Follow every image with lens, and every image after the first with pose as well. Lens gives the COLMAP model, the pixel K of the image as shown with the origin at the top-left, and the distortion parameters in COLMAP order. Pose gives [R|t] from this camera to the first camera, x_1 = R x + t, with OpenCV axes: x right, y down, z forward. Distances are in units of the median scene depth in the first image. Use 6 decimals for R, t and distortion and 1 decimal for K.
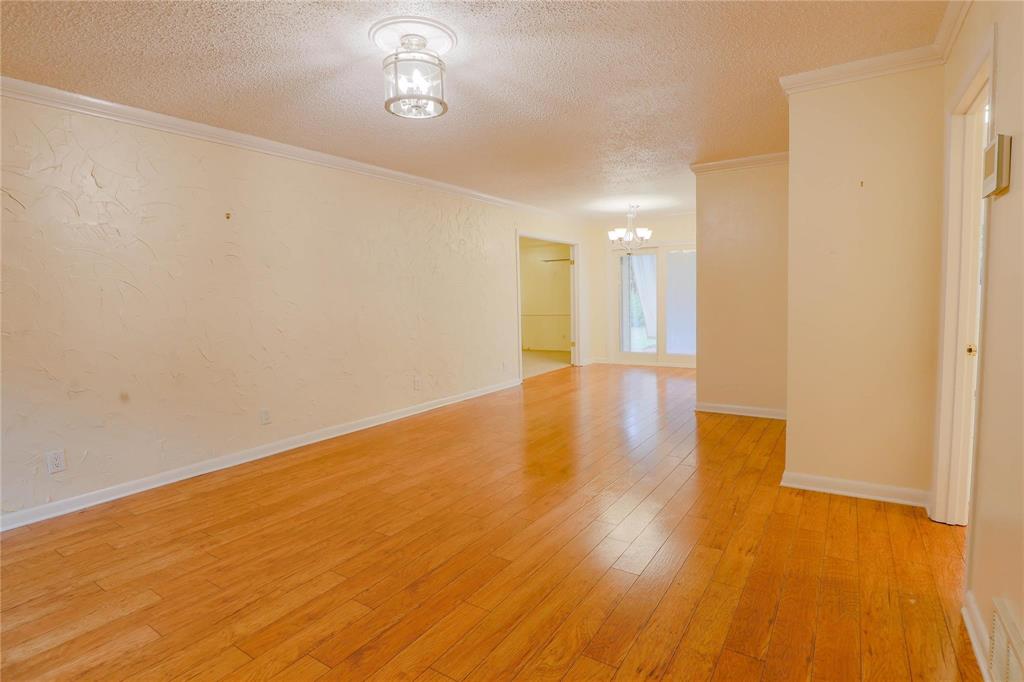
lens RADIAL K [[504.6, 0, 509.9], [0, 504.6, 340.1], [0, 0, 1]] dist [-0.044286, 0.015233]
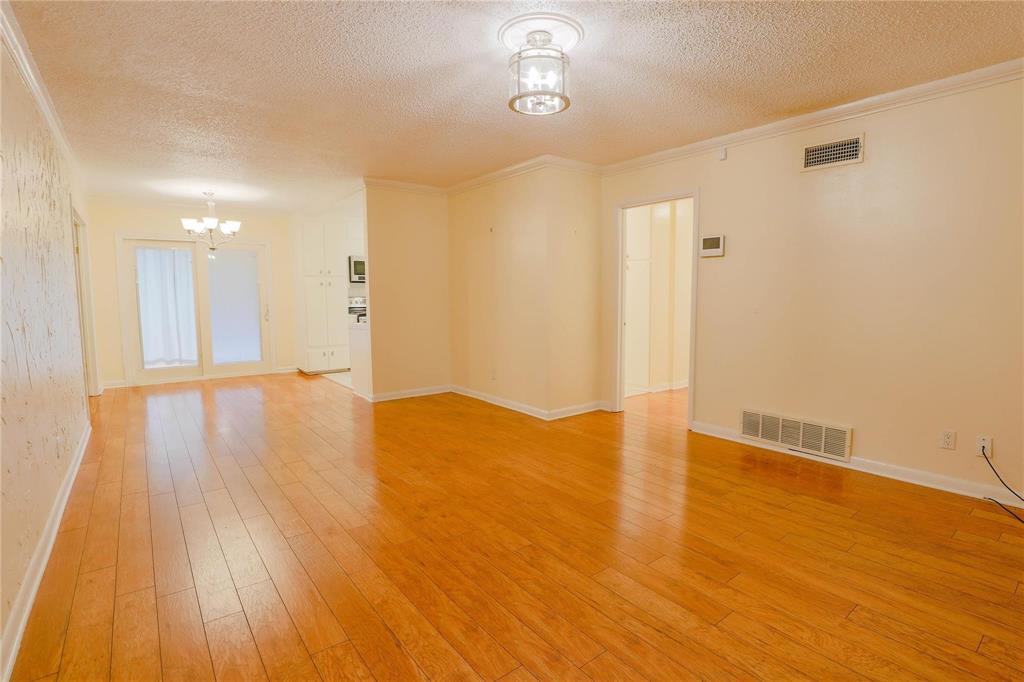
lens RADIAL K [[504.6, 0, 509.9], [0, 504.6, 340.1], [0, 0, 1]] dist [-0.044286, 0.015233]
pose [[0.325831, -0.064822, 0.943203, -1.129866], [0.079809, 0.995972, 0.040878, -0.031902], [-0.942053, 0.061957, 0.329692, 0.710952]]
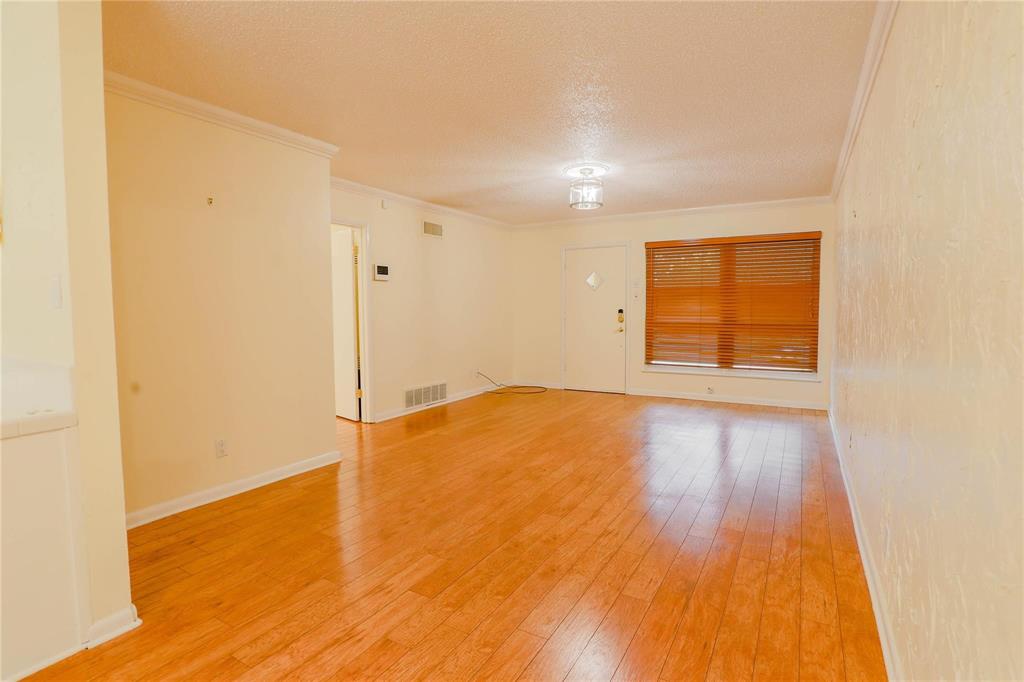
lens RADIAL K [[517.3, 0, 530.9], [0, 517.3, 340.5], [0, 0, 1]] dist [-0.002995, -0.000287]
pose [[-0.993899, 0.036207, -0.104179, 0.225963], [0.019829, 0.987848, 0.154151, -0.253215], [0.108495, 0.151145, -0.982540, 2.804925]]
